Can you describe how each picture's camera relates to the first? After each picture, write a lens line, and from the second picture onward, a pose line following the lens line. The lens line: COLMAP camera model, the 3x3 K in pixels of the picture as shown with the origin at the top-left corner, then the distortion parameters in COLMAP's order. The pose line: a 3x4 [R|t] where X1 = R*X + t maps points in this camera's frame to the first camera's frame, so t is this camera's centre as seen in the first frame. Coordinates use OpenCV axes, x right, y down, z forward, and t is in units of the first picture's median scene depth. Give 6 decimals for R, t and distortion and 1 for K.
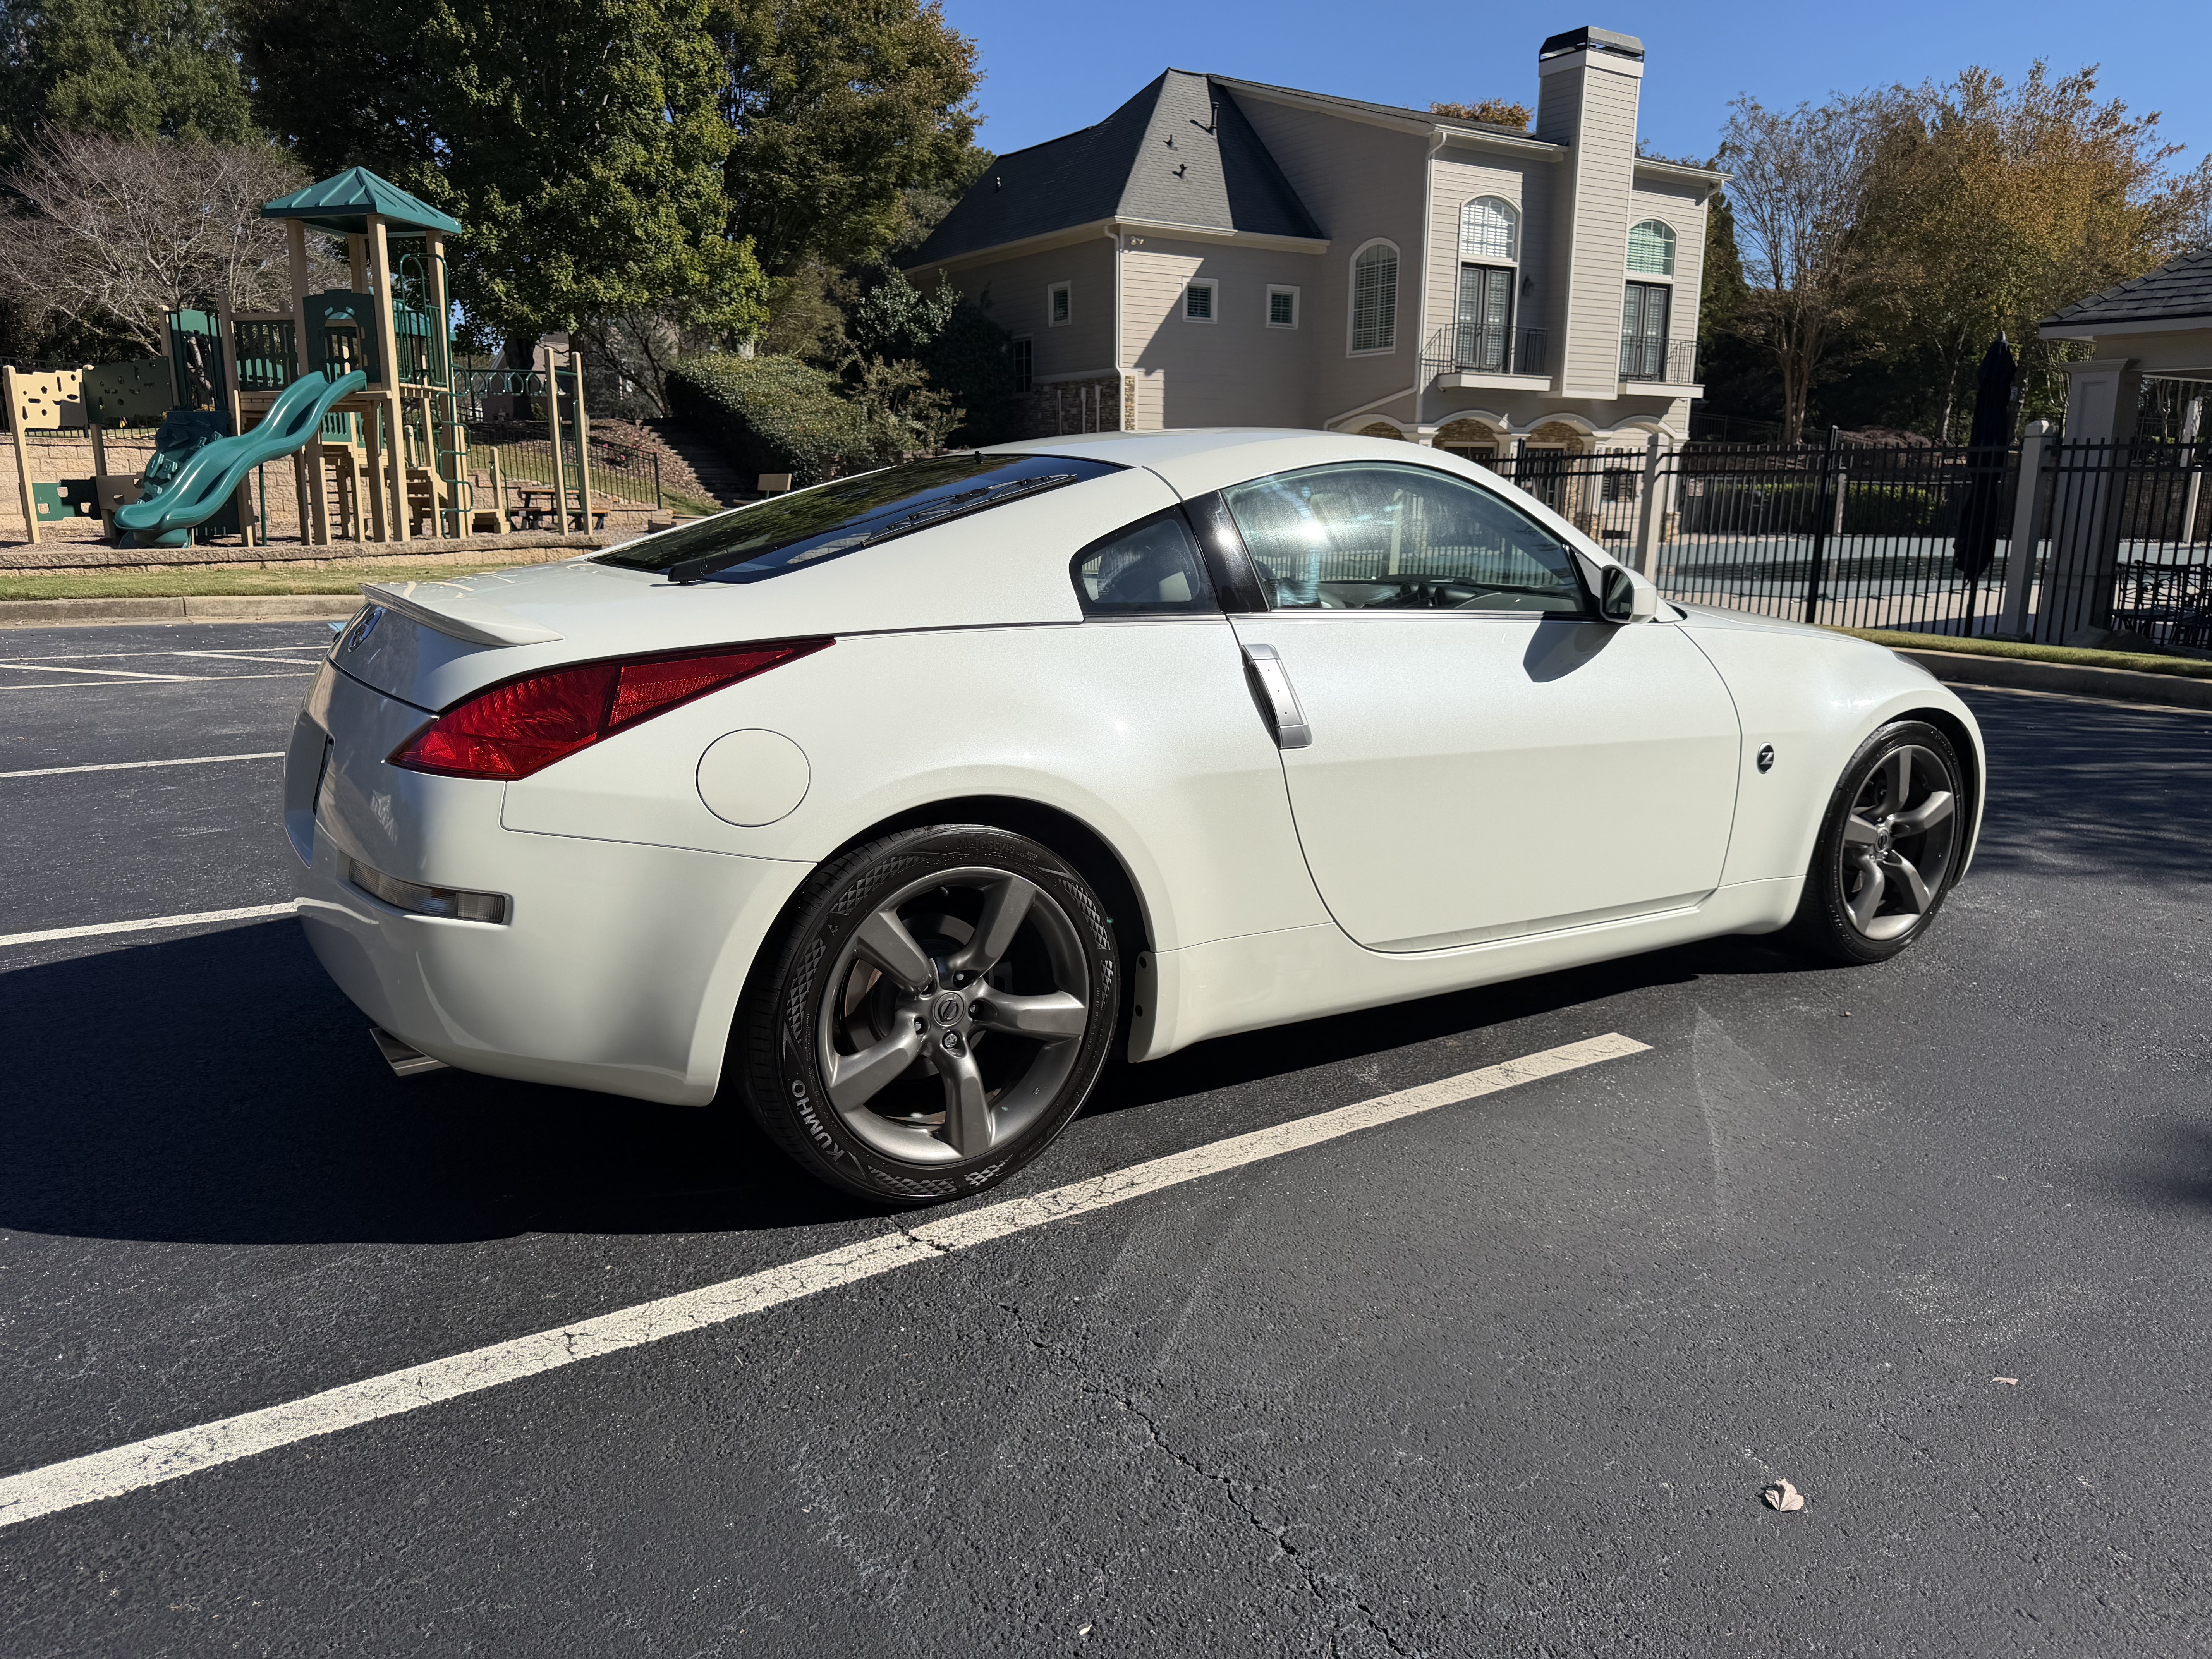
lens RADIAL K [[1535.0, 0, 1111.1], [0, 1535.0, 822.2], [0, 0, 1]] dist [-0.023655, 0.000177]
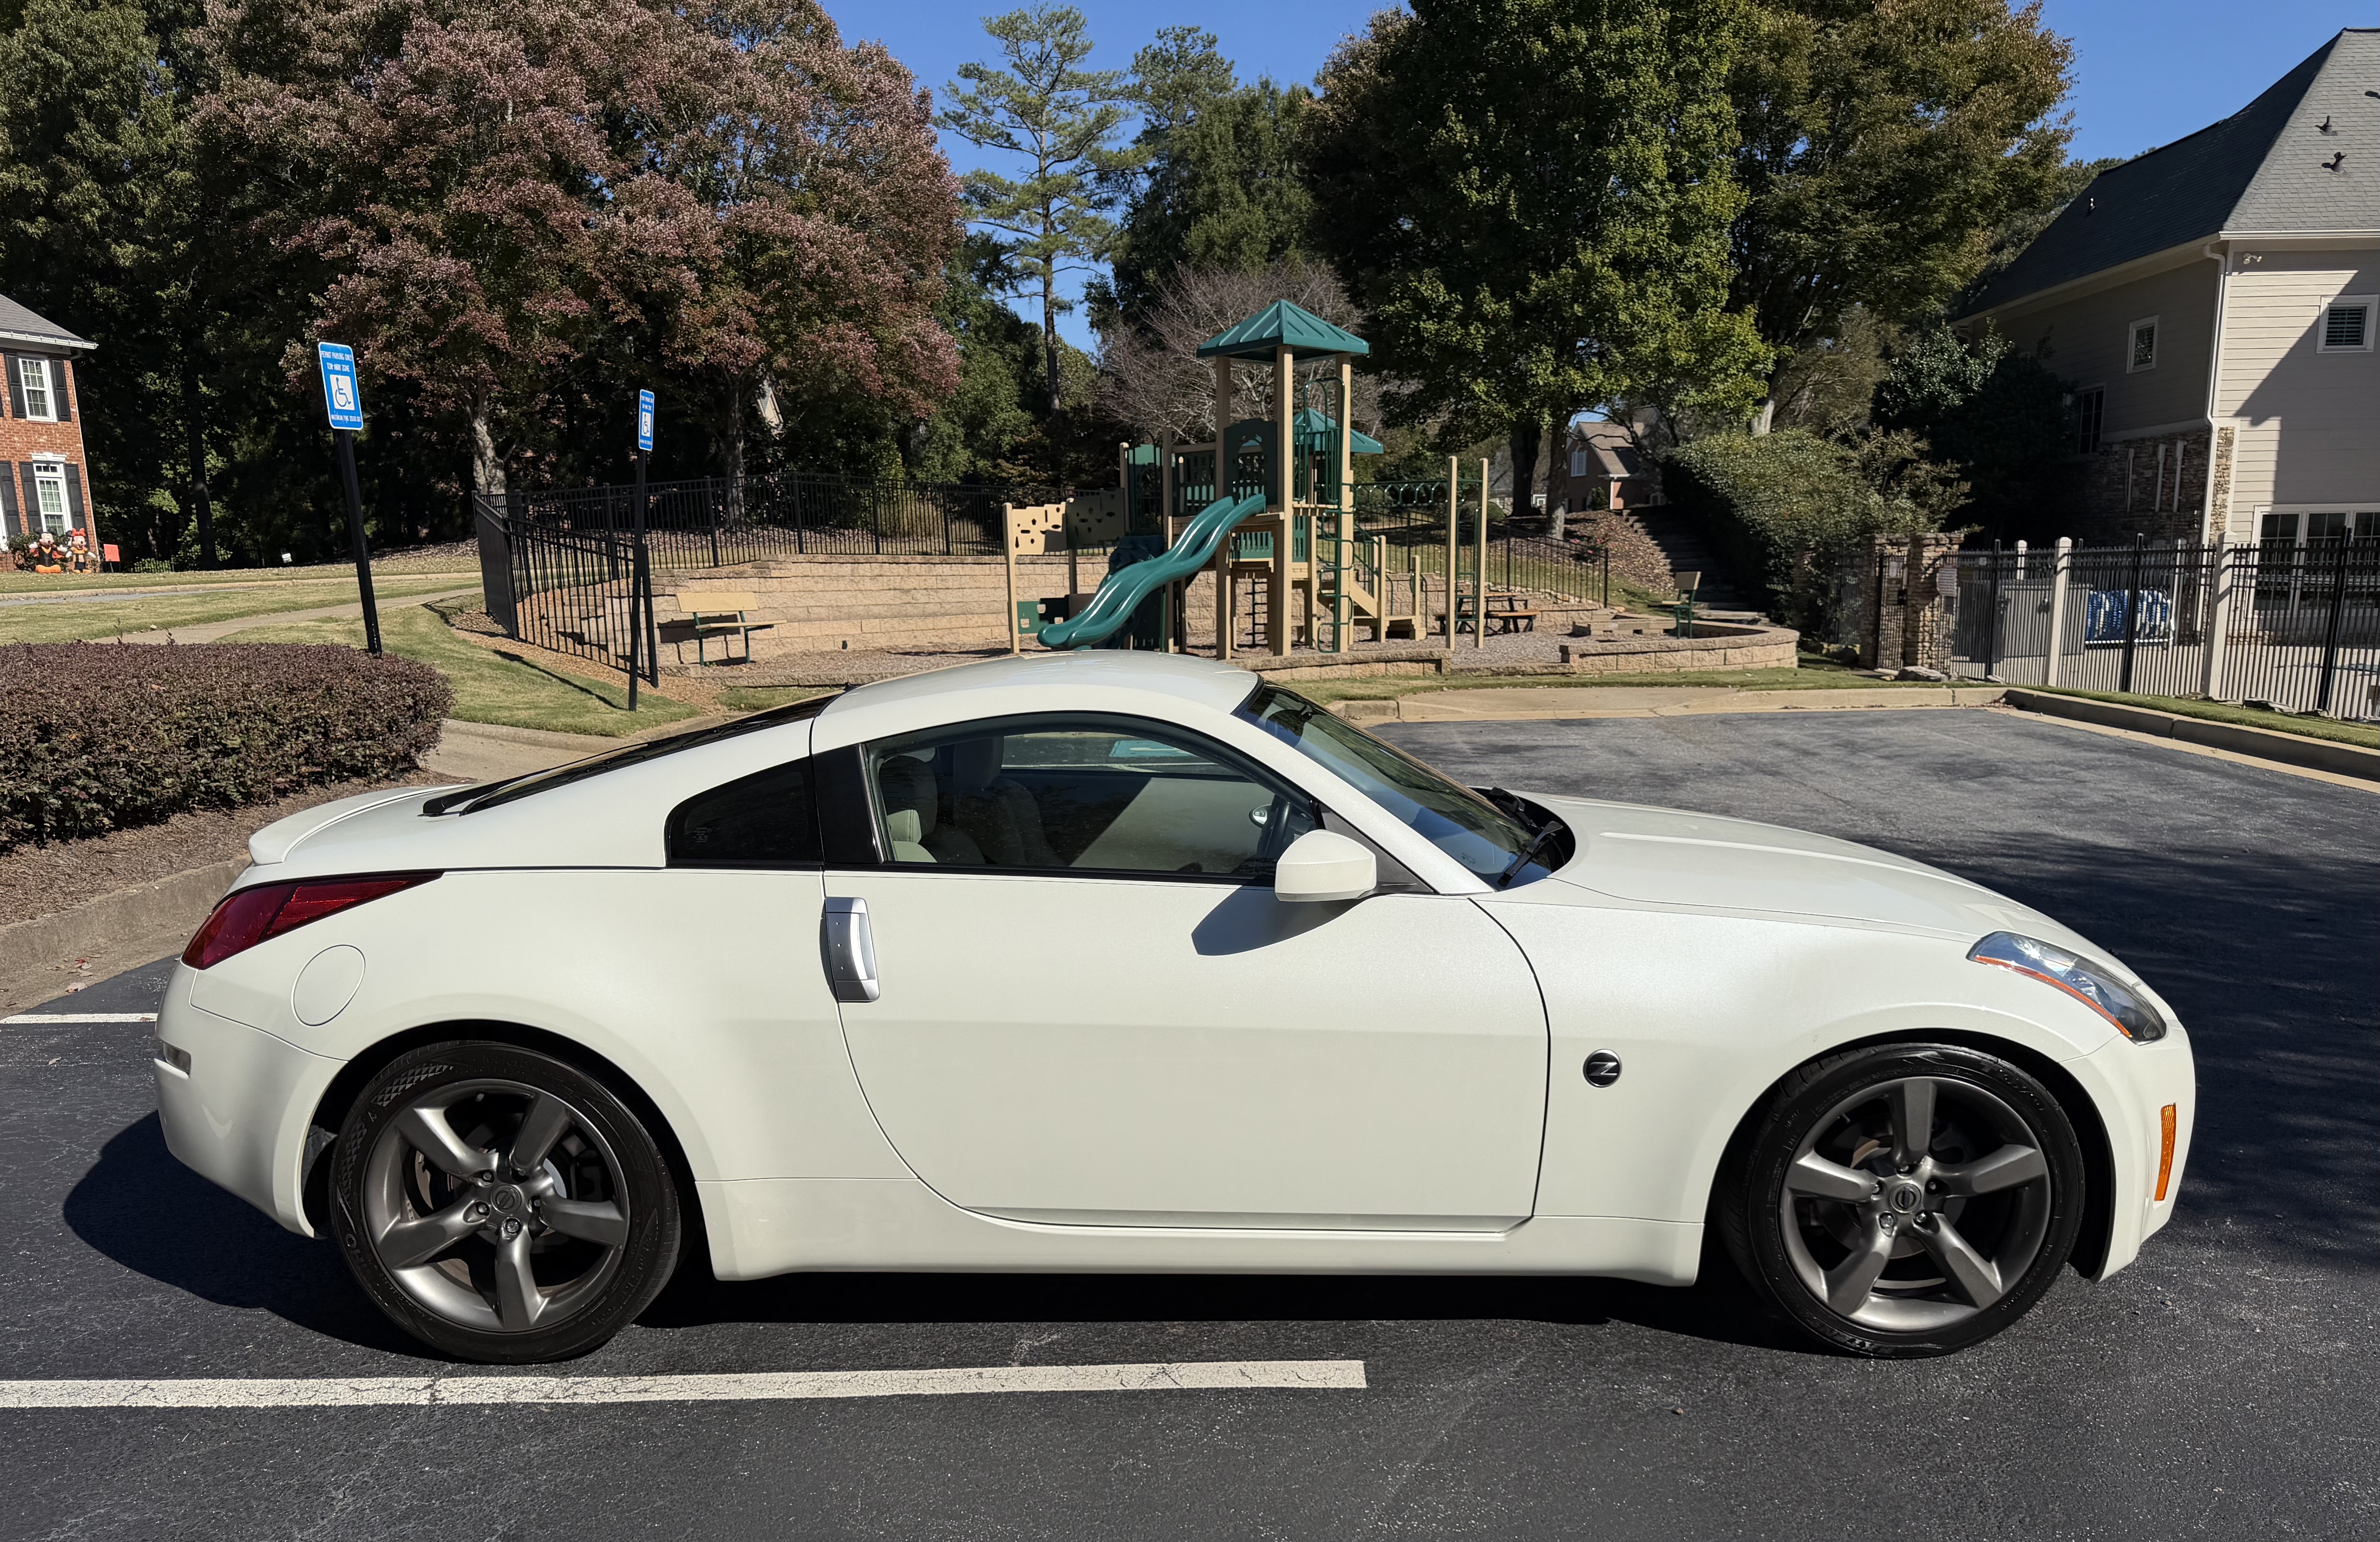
lens RADIAL K [[1601.8, 0, 1191.1], [0, 1601.8, 963.3], [0, 0, 1]] dist [-0.044164, 0.004408]
pose [[0.836733, 0.097805, -0.538807, 0.622222], [-0.083719, 0.995202, 0.050641, -0.108938], [0.541174, 0.002736, 0.840906, 0.158805]]
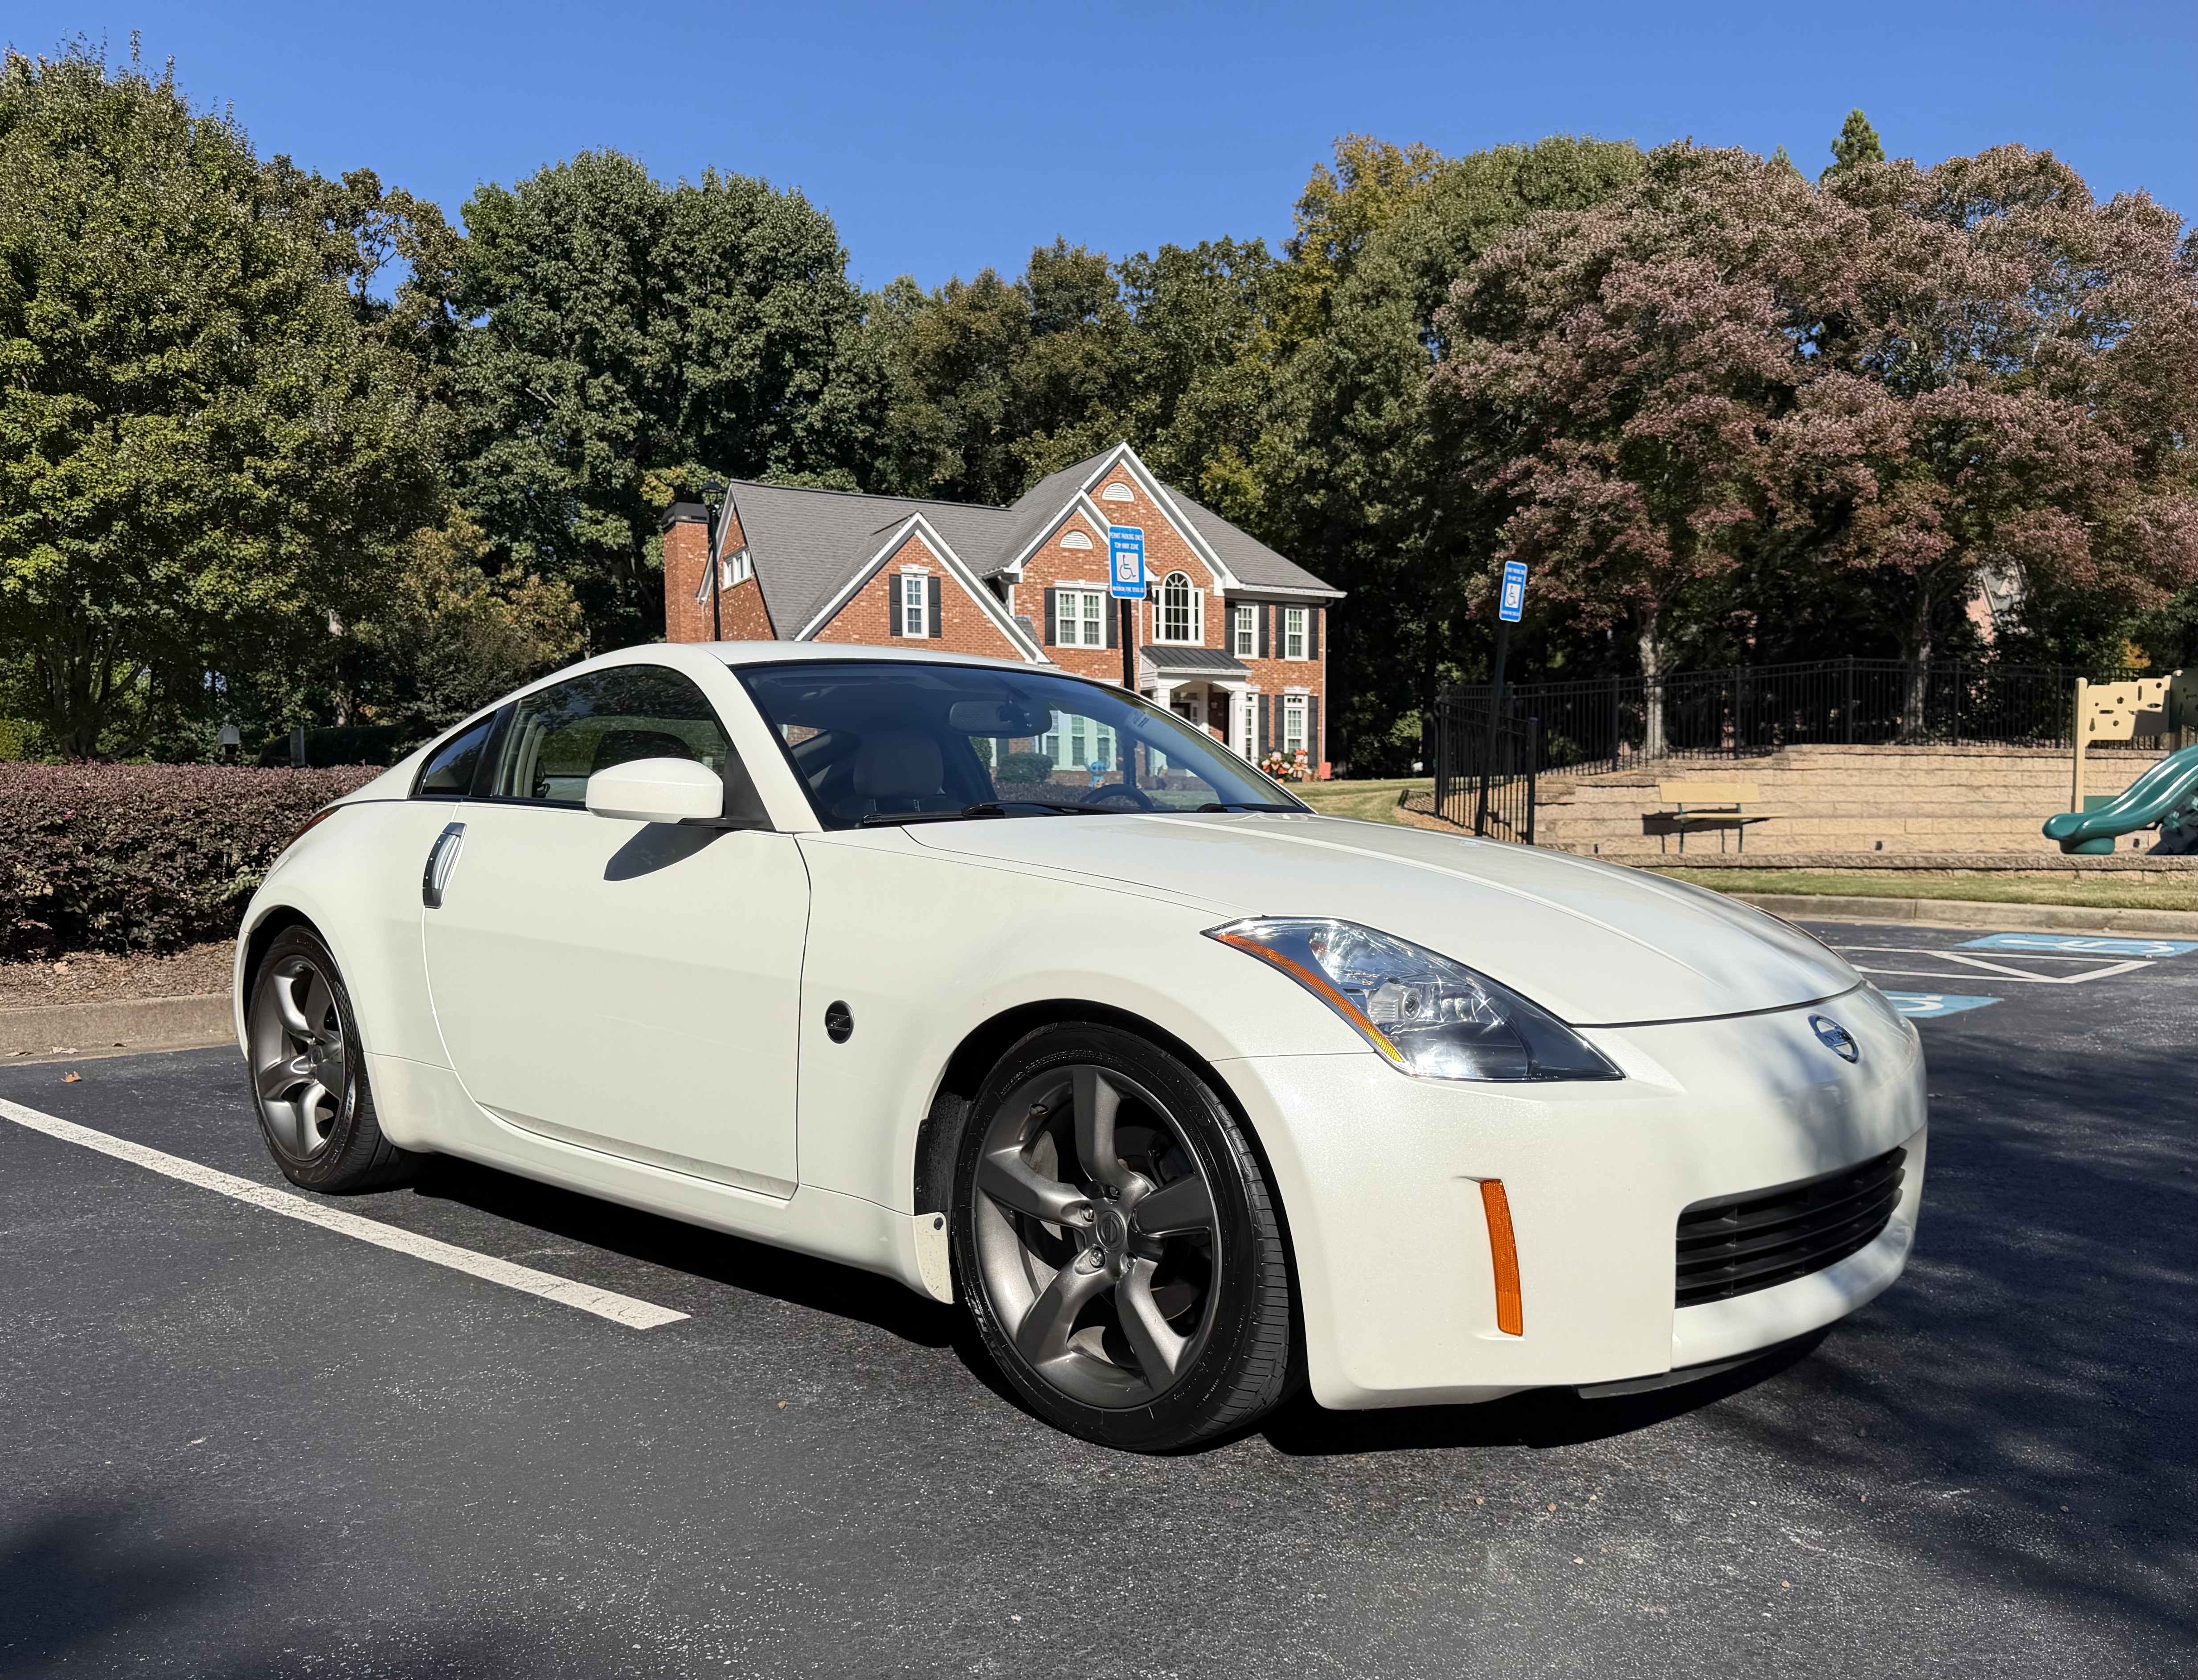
lens RADIAL K [[1671.1, 0, 1095.8], [0, 1671.1, 1059.8], [0, 0, 1]] dist [-0.039453, -0.006508]
pose [[0.249189, 0.113761, -0.961750, 1.071151], [-0.180559, 0.981122, 0.069270, -0.085139], [0.951474, 0.156392, 0.265026, 0.834462]]
